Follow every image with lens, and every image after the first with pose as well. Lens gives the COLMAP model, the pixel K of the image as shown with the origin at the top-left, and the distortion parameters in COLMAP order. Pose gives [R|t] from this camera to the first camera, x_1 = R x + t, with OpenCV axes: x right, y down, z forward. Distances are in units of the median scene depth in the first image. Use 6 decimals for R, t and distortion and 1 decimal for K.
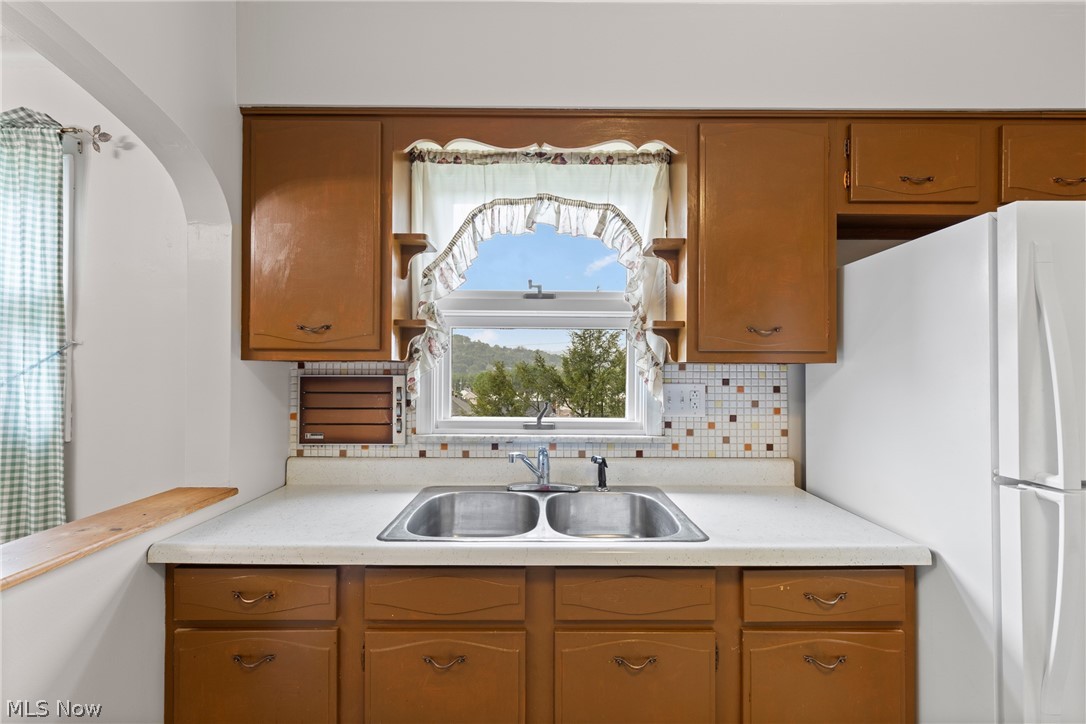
lens RADIAL K [[488.4, 0, 542.5], [0, 488.4, 366.2], [0, 0, 1]] dist [0.007189, -0.001895]
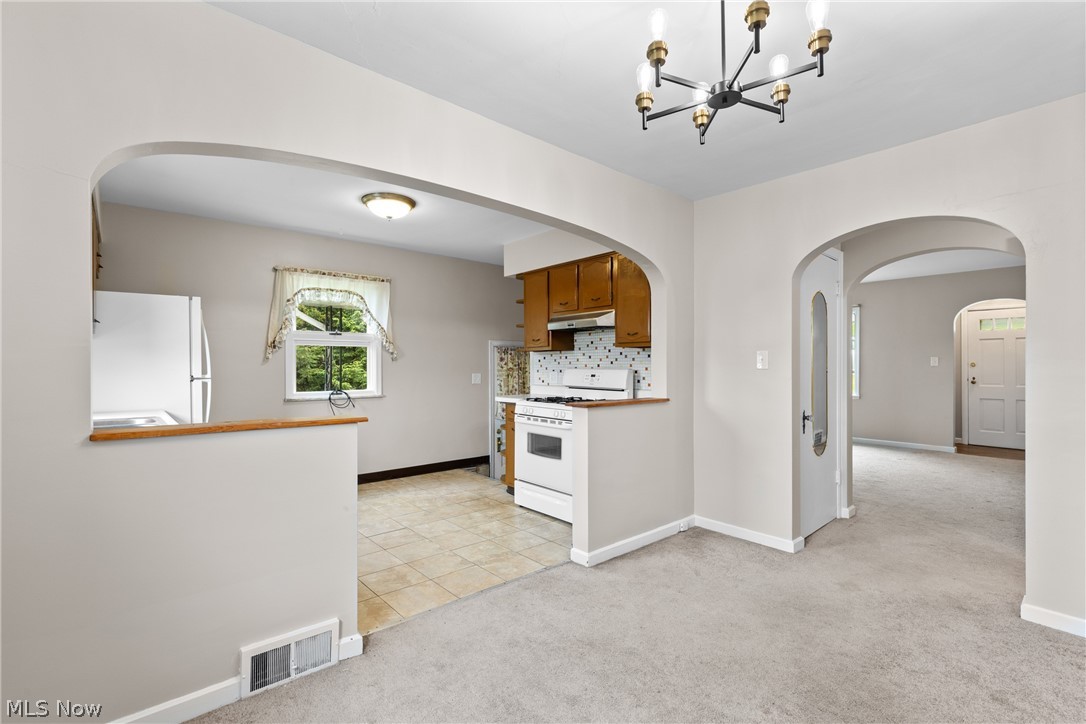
lens RADIAL K [[488.4, 0, 542.8], [0, 488.4, 364.2], [0, 0, 1]] dist [0.007189, -0.001895]
pose [[-0.657870, 0.001153, 0.753130, -1.811088], [-0.004382, 0.999976, -0.005358, 0.080867], [-0.753118, -0.006825, -0.657849, 0.814702]]
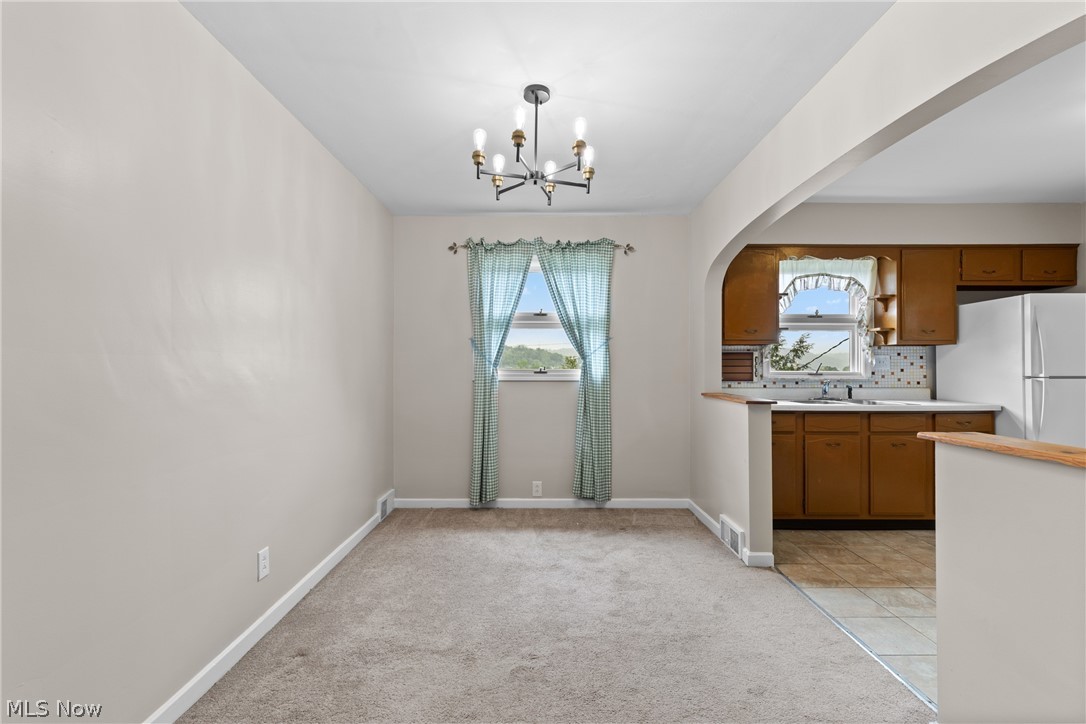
lens RADIAL K [[488.4, 0, 540.7], [0, 488.4, 365.6], [0, 0, 1]] dist [0.007189, -0.001895]
pose [[0.999990, -0.002127, -0.003849, -1.336730], [0.002134, 0.999996, 0.001682, 0.081465], [0.003845, -0.001690, 0.999991, -1.336897]]
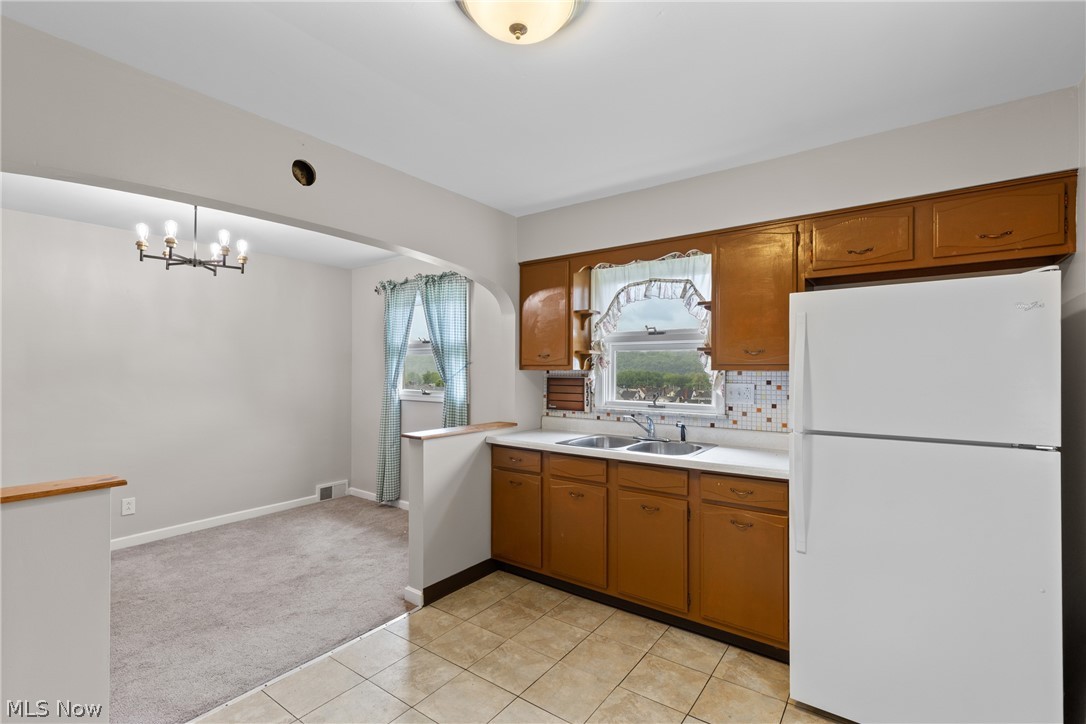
lens RADIAL K [[488.4, 0, 540.5], [0, 488.4, 369.4], [0, 0, 1]] dist [0.007189, -0.001895]
pose [[0.801818, -0.002859, -0.597561, 0.757887], [0.002888, 0.999995, -0.000910, -0.010879], [0.597561, -0.000996, 0.801823, -0.716484]]
